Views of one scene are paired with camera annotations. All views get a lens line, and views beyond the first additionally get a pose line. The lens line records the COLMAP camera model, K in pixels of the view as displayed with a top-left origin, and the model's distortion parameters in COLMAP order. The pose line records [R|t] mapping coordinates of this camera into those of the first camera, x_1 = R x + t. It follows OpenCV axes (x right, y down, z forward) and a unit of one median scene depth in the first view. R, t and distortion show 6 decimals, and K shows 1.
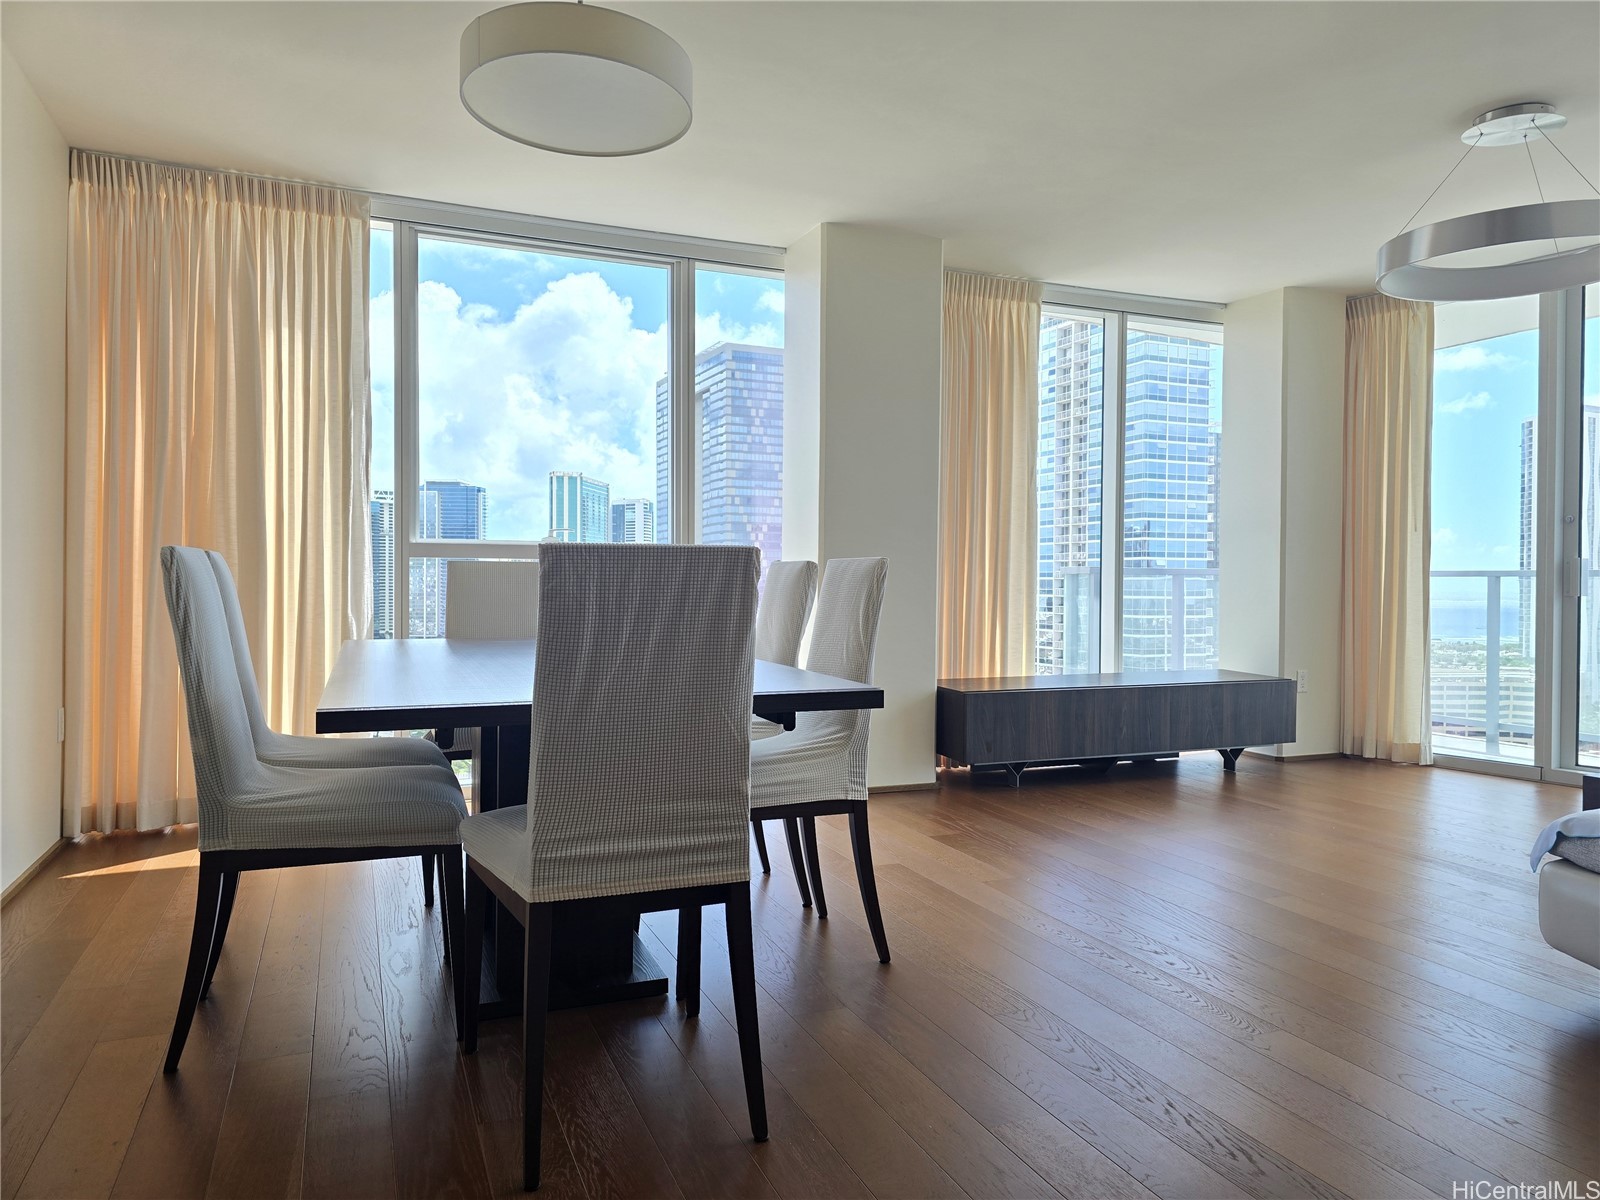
lens RADIAL K [[1053.3, 0, 784.2], [0, 1053.3, 592.1], [0, 0, 1]] dist [0.023438, -0.028325]
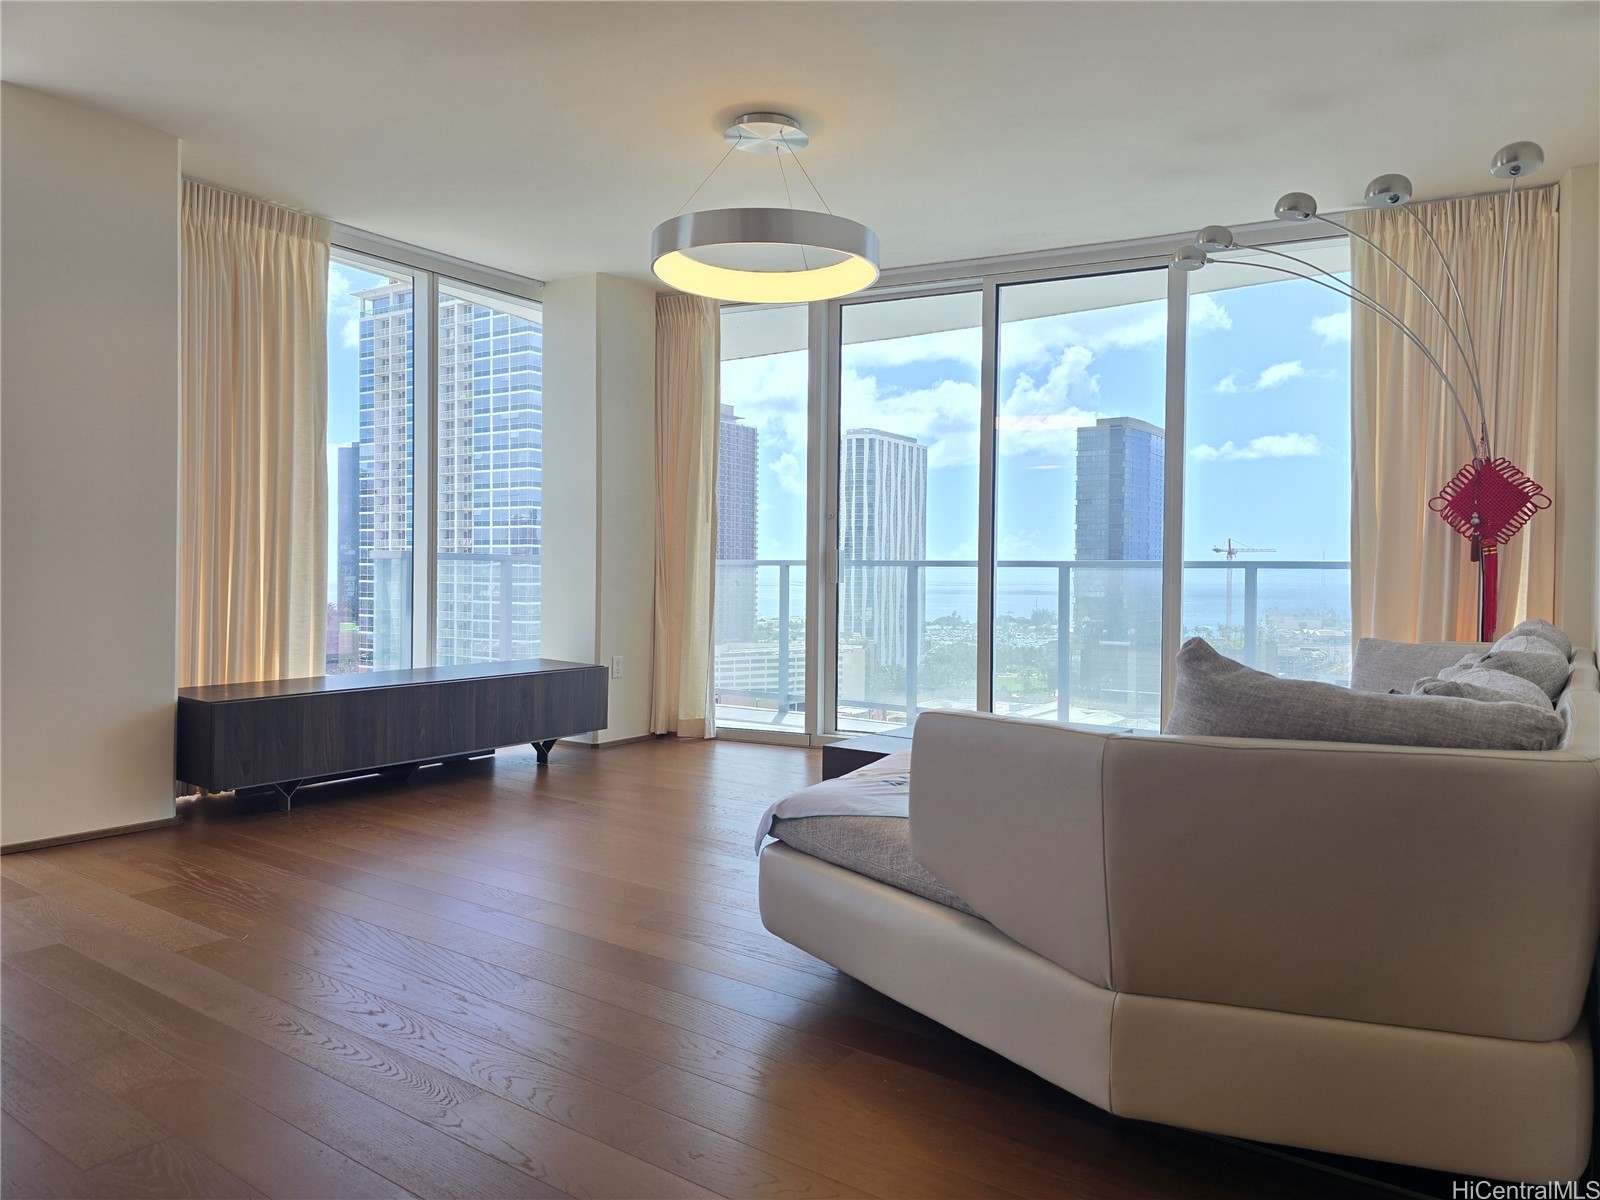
lens RADIAL K [[1053.3, 0, 786.5], [0, 1053.3, 591.3], [0, 0, 1]] dist [0.023438, -0.028325]
pose [[0.846652, -0.006261, 0.532110, 0.098675], [-0.000047, 0.999930, 0.011842, -0.000322], [-0.532146, -0.010051, 0.846593, 0.065910]]
